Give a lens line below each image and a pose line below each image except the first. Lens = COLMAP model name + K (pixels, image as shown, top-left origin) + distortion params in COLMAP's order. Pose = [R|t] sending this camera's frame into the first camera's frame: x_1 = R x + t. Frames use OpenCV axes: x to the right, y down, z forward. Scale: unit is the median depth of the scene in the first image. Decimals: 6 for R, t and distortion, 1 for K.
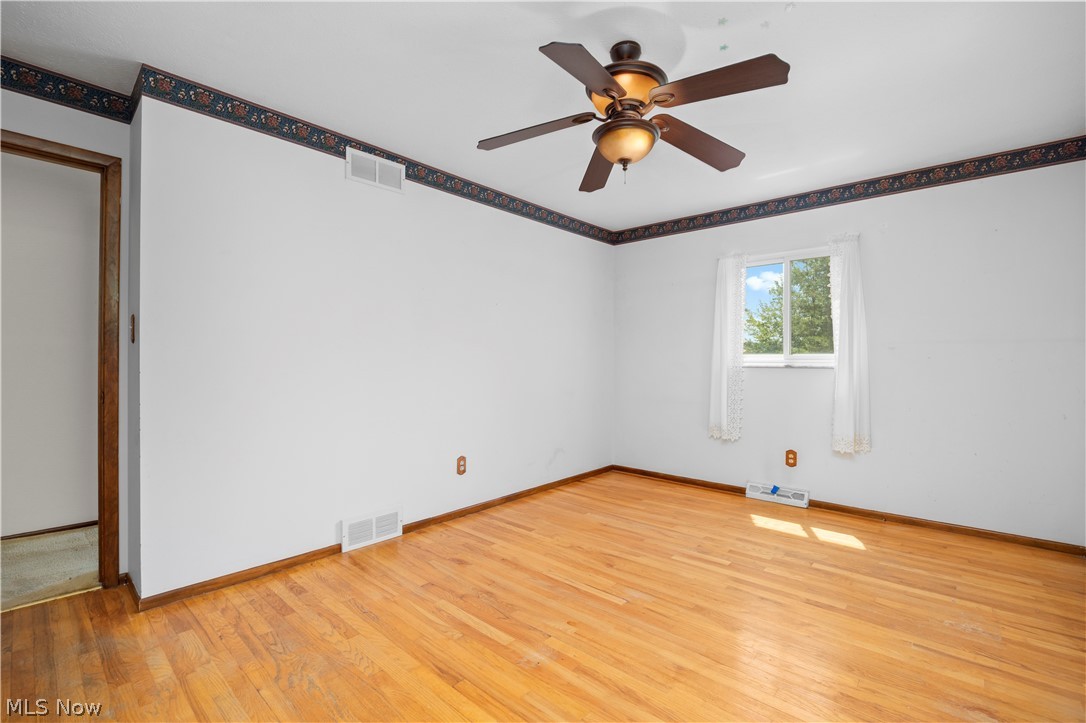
lens RADIAL K [[468.9, 0, 548.5], [0, 468.9, 360.3], [0, 0, 1]] dist [-0.016146, 0.000305]
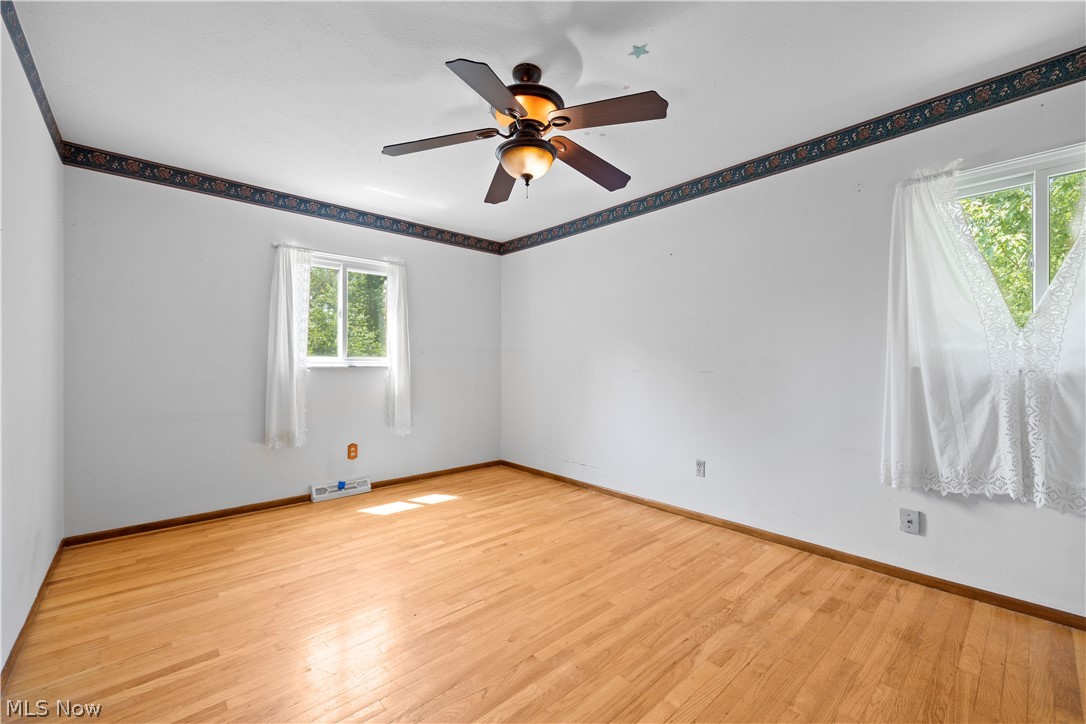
lens RADIAL K [[434.9, 0, 548.6], [0, 434.9, 365.1], [0, 0, 1]] dist [0.003002, -0.000509]
pose [[0.107191, -0.008708, 0.994200, -0.517448], [-0.007425, 0.999927, 0.009559, -0.004408], [-0.994211, -0.008407, 0.107119, 0.522116]]
